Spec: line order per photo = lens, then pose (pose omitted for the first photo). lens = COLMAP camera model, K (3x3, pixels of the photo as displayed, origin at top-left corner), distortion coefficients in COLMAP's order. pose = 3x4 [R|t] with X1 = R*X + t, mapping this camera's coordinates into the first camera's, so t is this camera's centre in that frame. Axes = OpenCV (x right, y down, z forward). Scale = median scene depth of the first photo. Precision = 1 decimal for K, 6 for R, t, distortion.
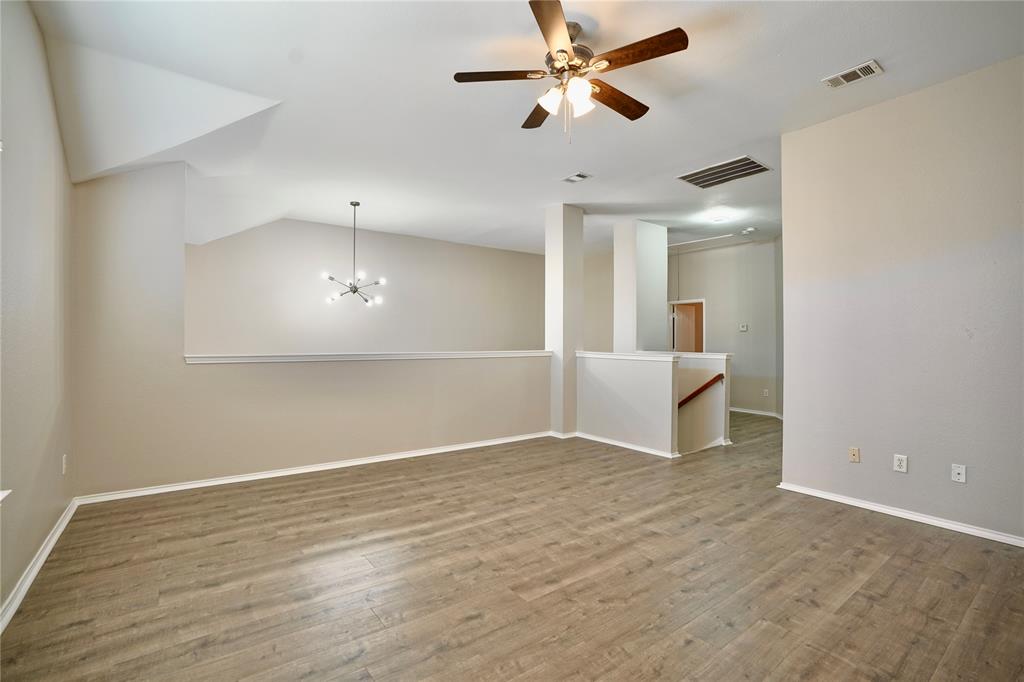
lens RADIAL K [[466.7, 0, 514.9], [0, 466.7, 343.3], [0, 0, 1]] dist [-0.067908, 0.024930]
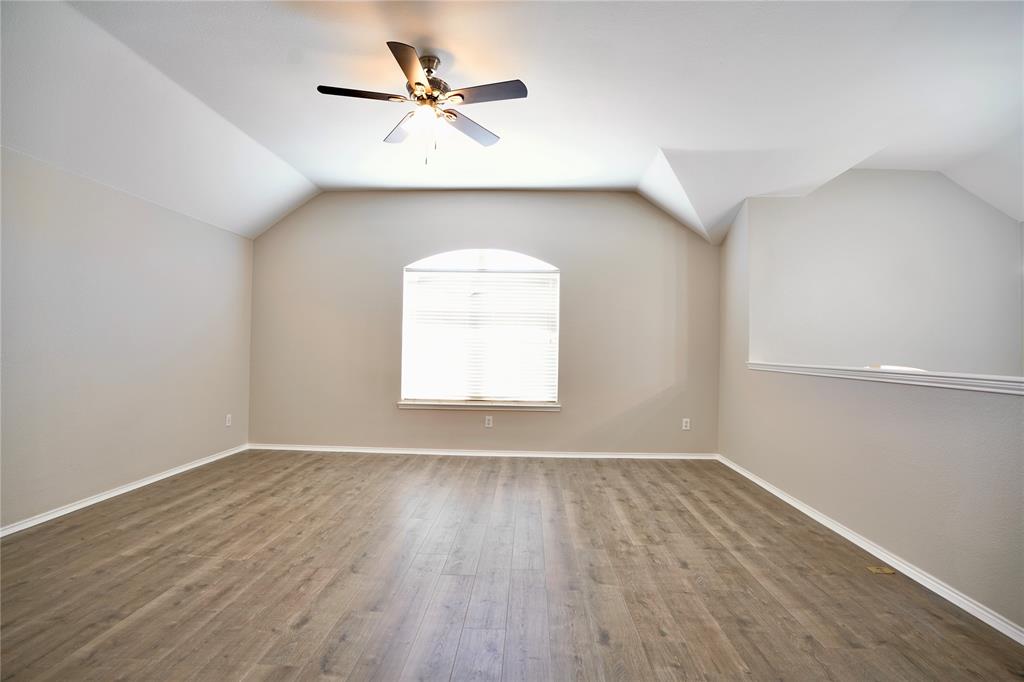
lens RADIAL K [[466.7, 0, 514.9], [0, 466.7, 343.3], [0, 0, 1]] dist [-0.067908, 0.024930]
pose [[-0.624117, -0.018883, -0.781103, 0.650842], [-0.016540, 0.999803, -0.010954, 0.002130], [0.781156, 0.006083, -0.624306, 1.434363]]
